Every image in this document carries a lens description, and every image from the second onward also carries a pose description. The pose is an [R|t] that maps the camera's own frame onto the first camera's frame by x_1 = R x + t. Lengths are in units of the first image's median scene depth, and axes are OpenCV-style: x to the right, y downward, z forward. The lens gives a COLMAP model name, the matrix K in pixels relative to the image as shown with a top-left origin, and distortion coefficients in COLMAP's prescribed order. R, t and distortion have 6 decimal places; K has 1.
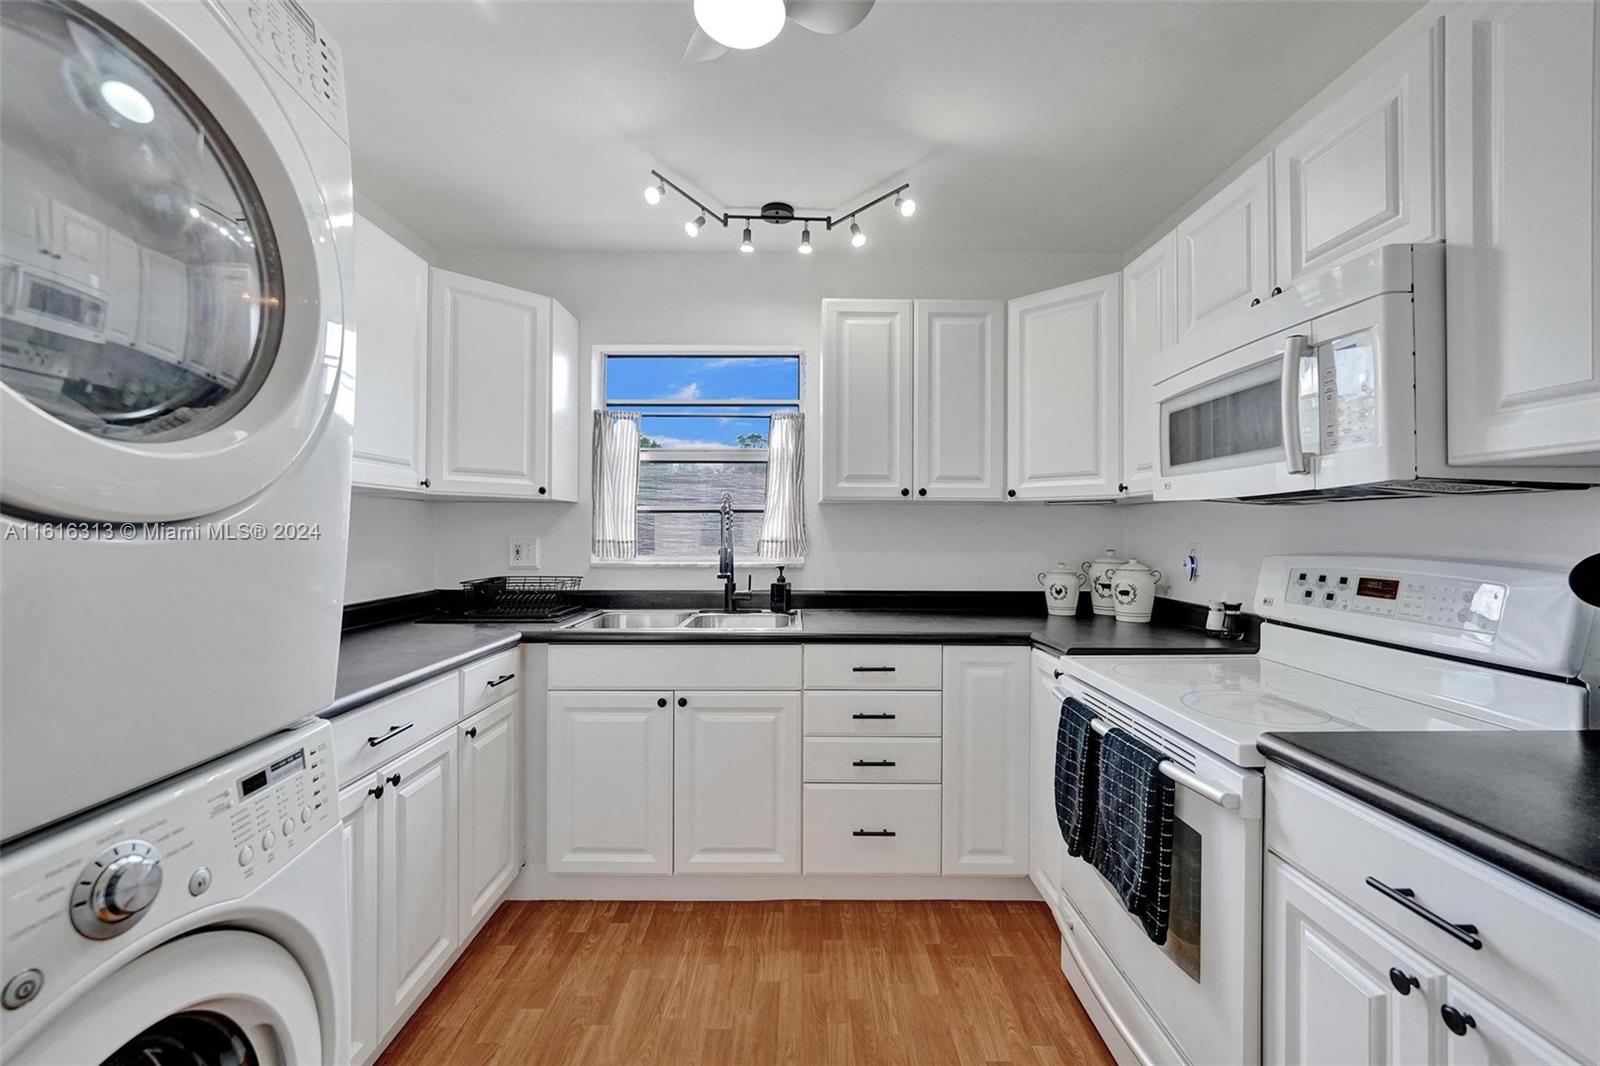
lens RADIAL K [[651.0, 0, 800.0], [0, 651.0, 533.0], [0, 0, 1]] dist [-0.012050, 0.003907]
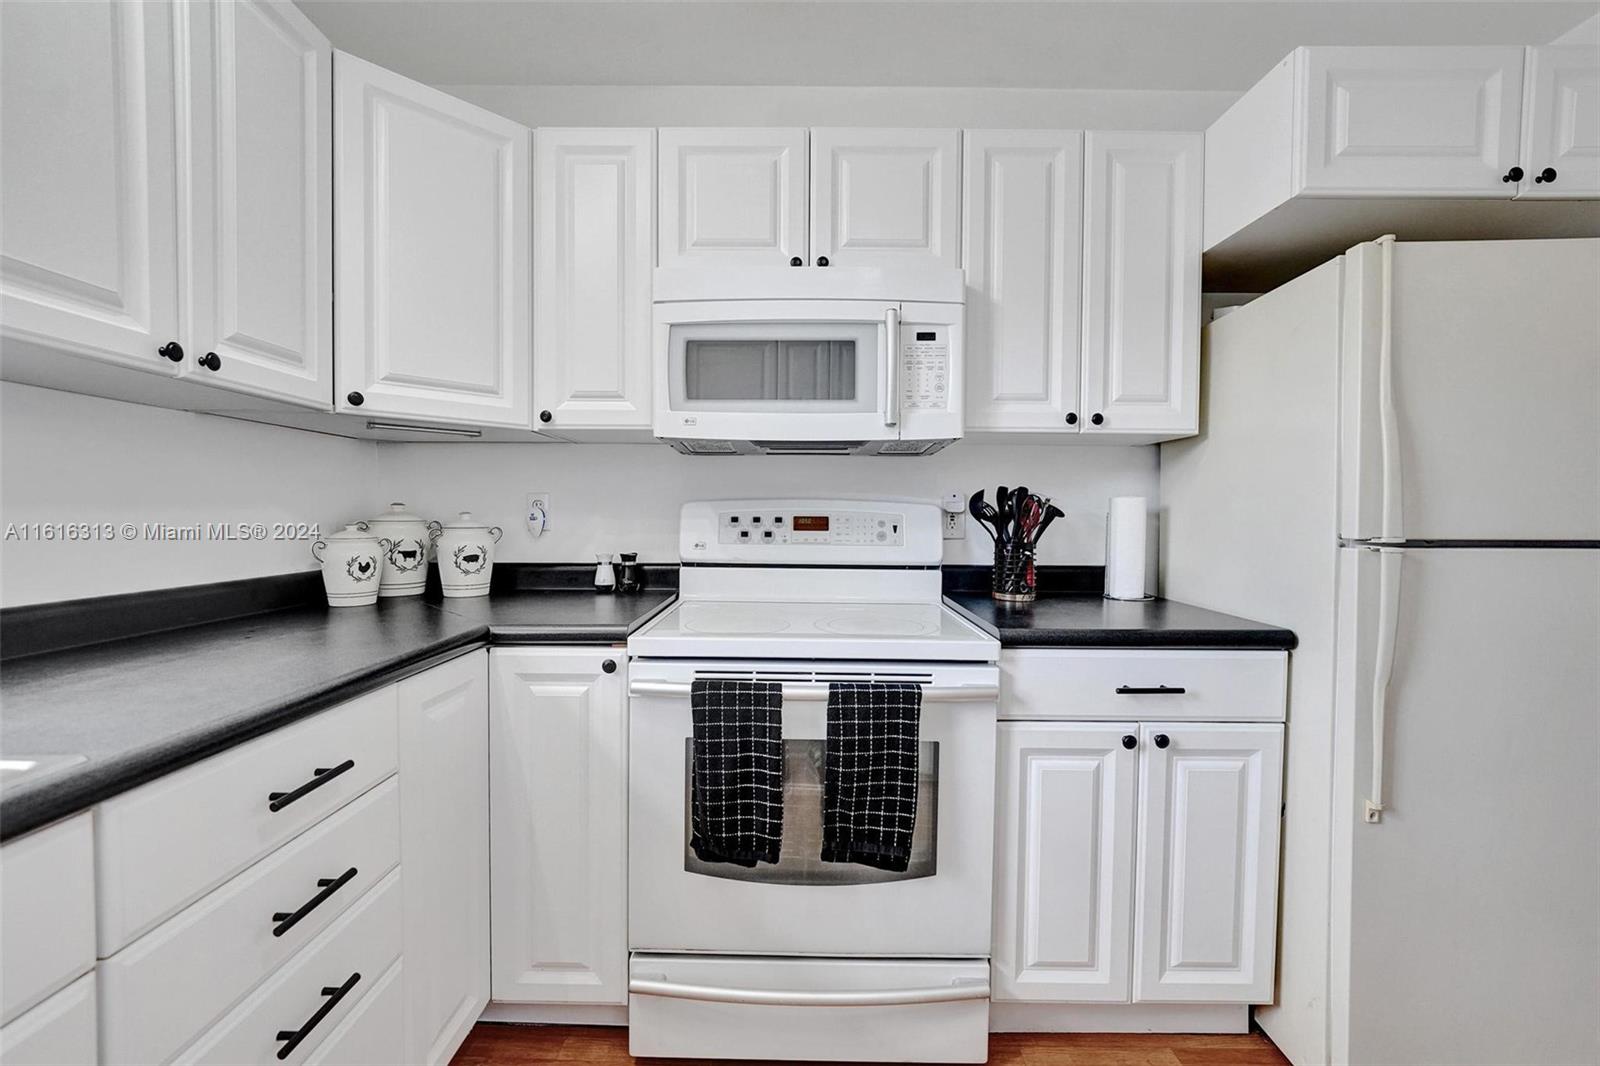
lens RADIAL K [[651.0, 0, 800.0], [0, 651.0, 533.0], [0, 0, 1]] dist [-0.012050, 0.003907]
pose [[0.005515, -0.033298, 0.999430, -0.324911], [-0.002008, 0.999443, 0.033309, 0.049258], [-0.999983, -0.002190, 0.005445, 0.817473]]
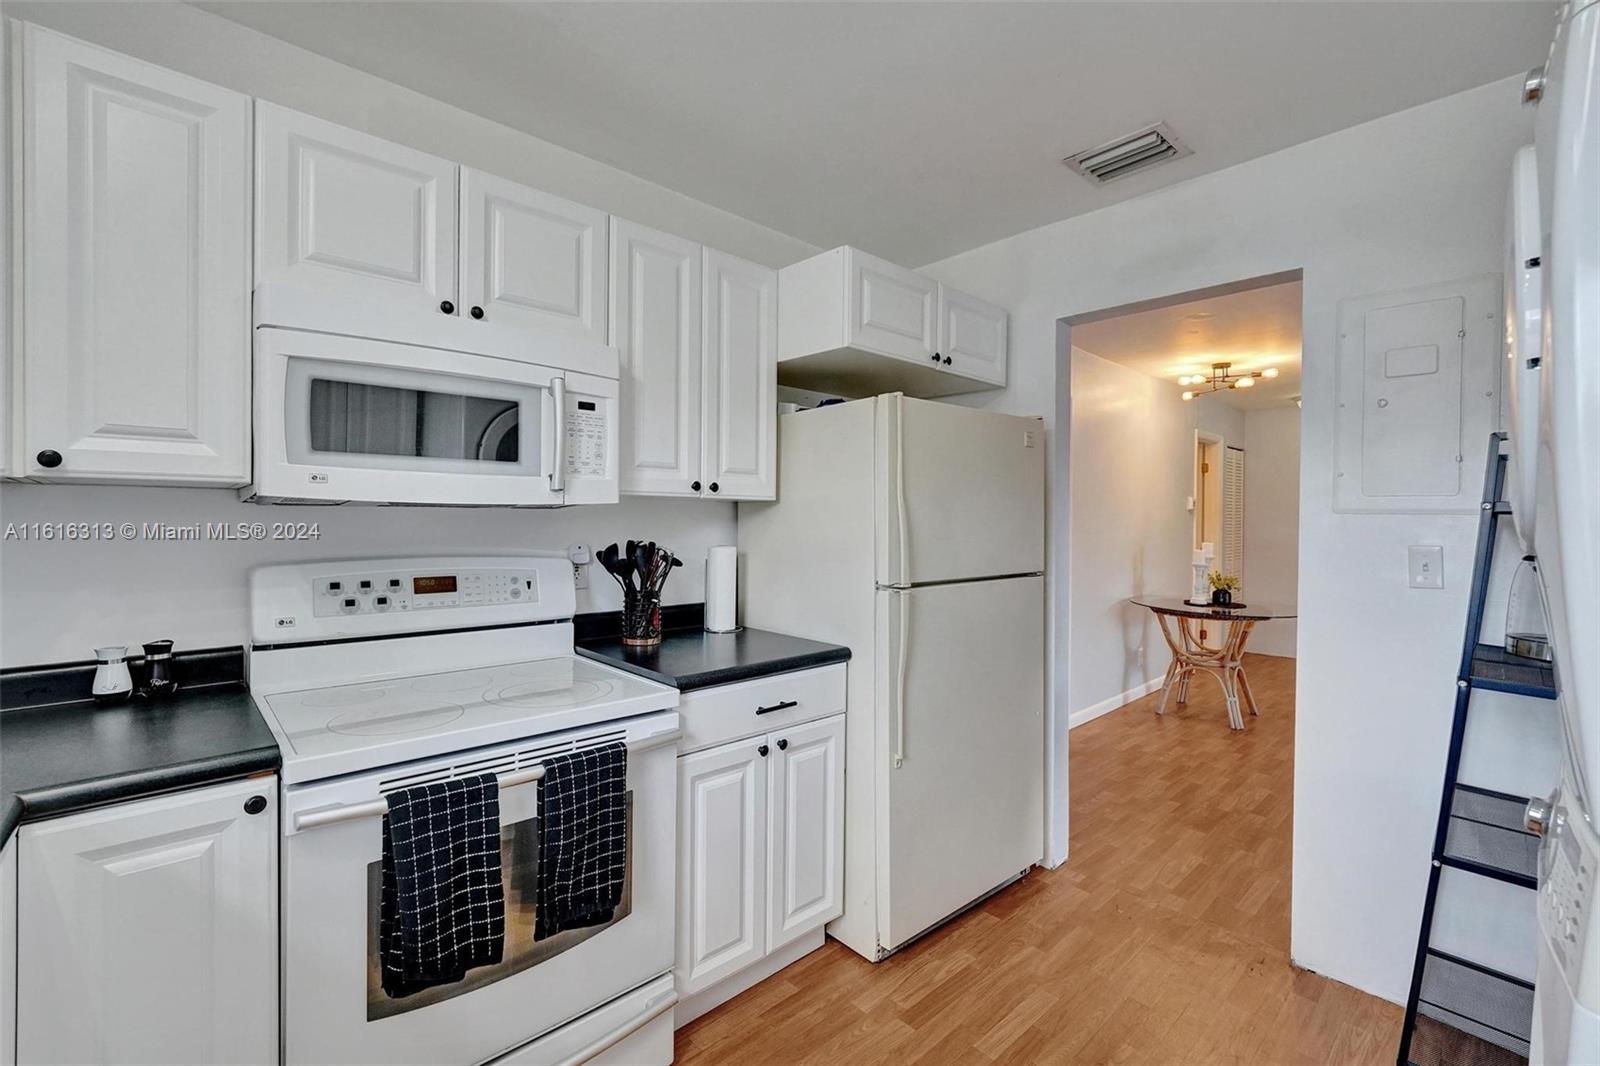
lens RADIAL K [[693.6, 0, 790.5], [0, 693.6, 528.6], [0, 0, 1]] dist [-0.009807, 0.000127]
pose [[-0.677401, -0.015444, 0.735452, -0.355819], [-0.004535, 0.999848, 0.016819, -0.031014], [-0.735600, 0.008058, -0.677368, 1.102880]]
